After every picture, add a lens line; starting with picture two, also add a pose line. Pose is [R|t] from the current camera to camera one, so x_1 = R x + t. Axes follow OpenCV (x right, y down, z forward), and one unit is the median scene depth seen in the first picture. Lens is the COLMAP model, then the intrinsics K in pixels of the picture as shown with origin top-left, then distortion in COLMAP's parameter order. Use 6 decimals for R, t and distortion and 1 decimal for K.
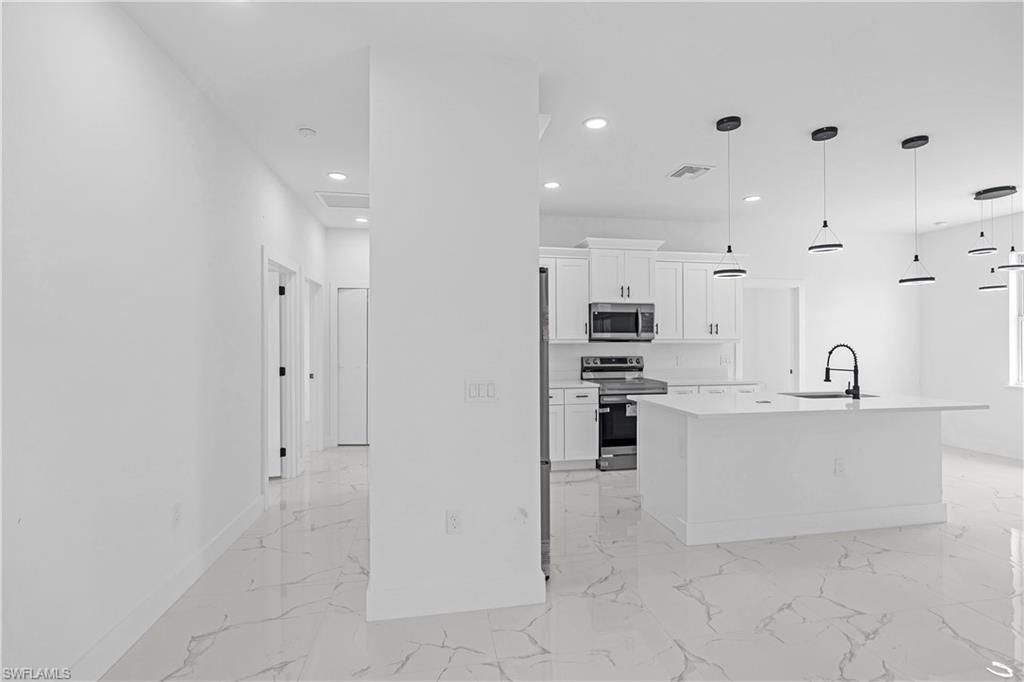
lens RADIAL K [[461.9, 0, 513.5], [0, 461.9, 337.9], [0, 0, 1]] dist [-0.000834, -0.000008]
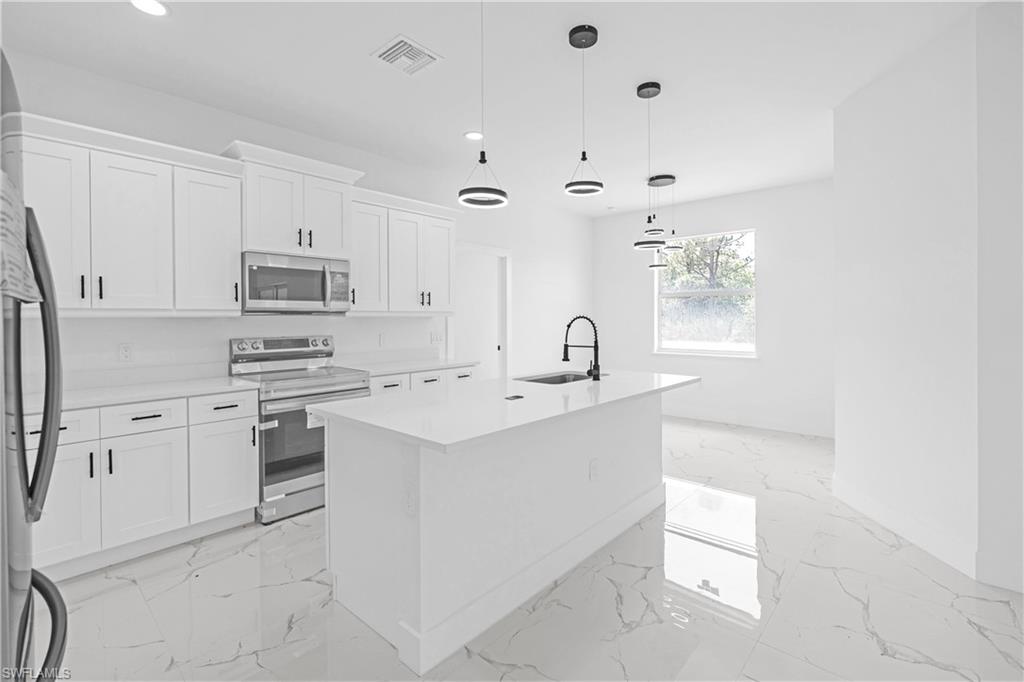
lens RADIAL K [[461.5, 0, 517.9], [0, 461.5, 321.2], [0, 0, 1]] dist [-0.001465, -0.000050]
pose [[0.789953, -0.006904, 0.613128, 0.078690], [-0.001072, 0.999920, 0.012640, 0.009554], [-0.613166, -0.010643, 0.789882, 0.297037]]
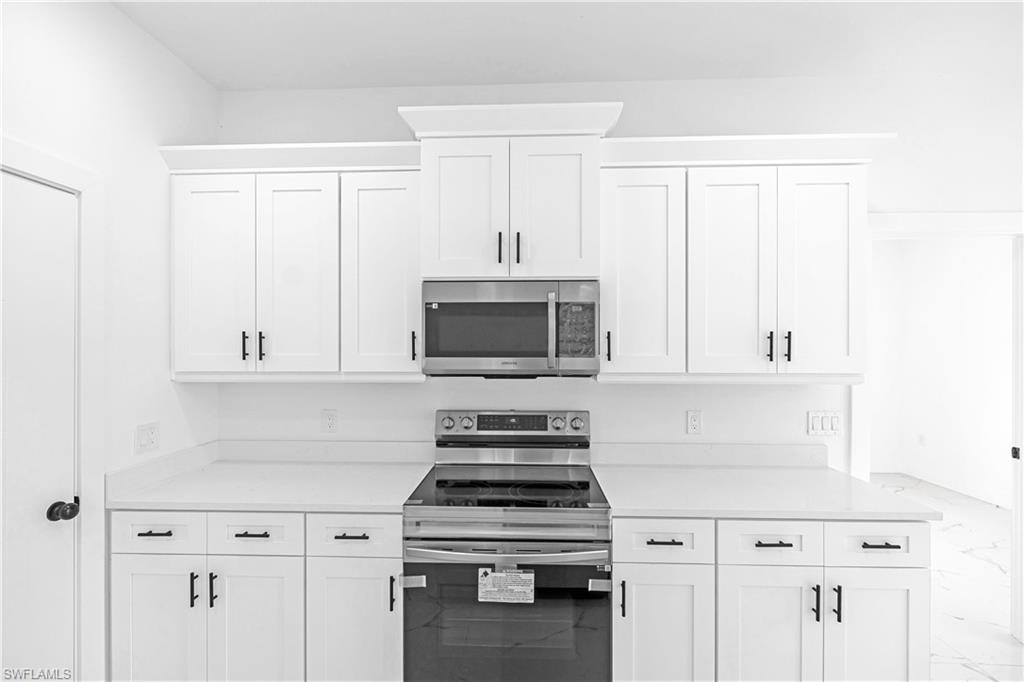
lens RADIAL K [[447.7, 0, 507.8], [0, 447.7, 348.0], [0, 0, 1]] dist [-0.001781, -0.000005]
pose [[0.975204, 0.001415, -0.221303, 0.322027], [-0.000226, 0.999985, 0.005399, -0.020604], [0.221307, -0.005215, 0.975190, 0.648045]]
